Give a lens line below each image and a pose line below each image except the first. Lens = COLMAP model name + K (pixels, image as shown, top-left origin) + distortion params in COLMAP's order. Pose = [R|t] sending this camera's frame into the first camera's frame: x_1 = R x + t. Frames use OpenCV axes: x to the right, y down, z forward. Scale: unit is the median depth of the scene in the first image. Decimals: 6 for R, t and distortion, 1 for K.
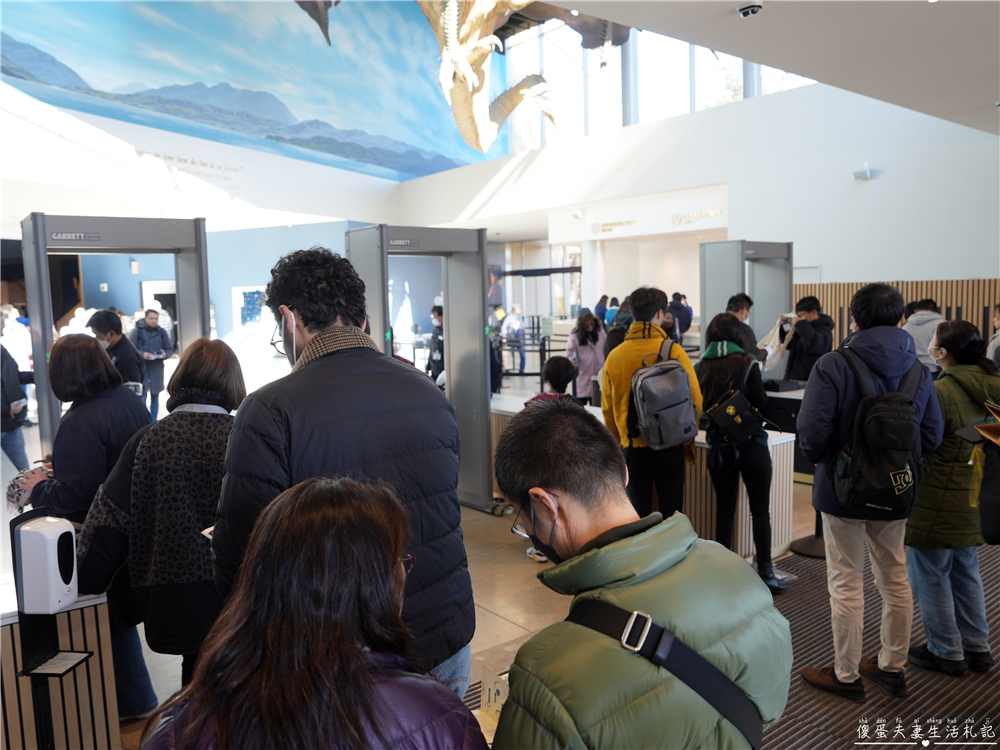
lens RADIAL K [[769.5, 0, 500.0], [0, 769.5, 375.0], [0, 0, 1]] dist [-0.125573, 0.099844]
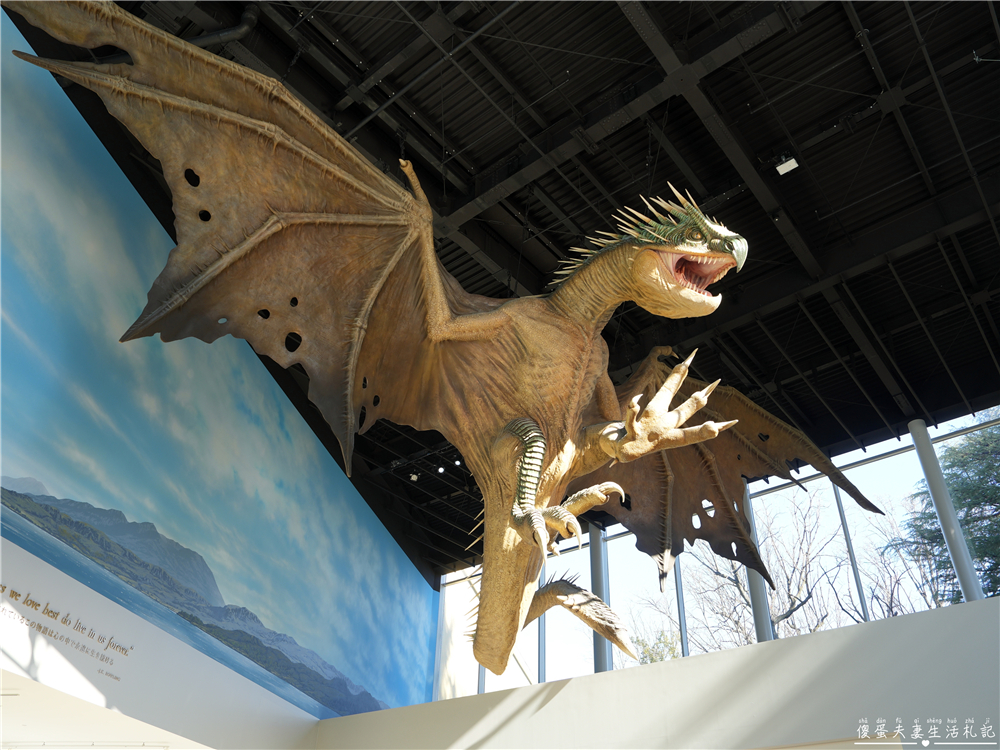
lens RADIAL K [[769.5, 0, 500.0], [0, 769.5, 375.0], [0, 0, 1]] dist [-0.125573, 0.099844]
pose [[0.977065, 0.164642, 0.135044, -0.140659], [-0.032336, 0.741547, -0.670121, -0.026683], [-0.210472, 0.650385, 0.729864, 0.276887]]
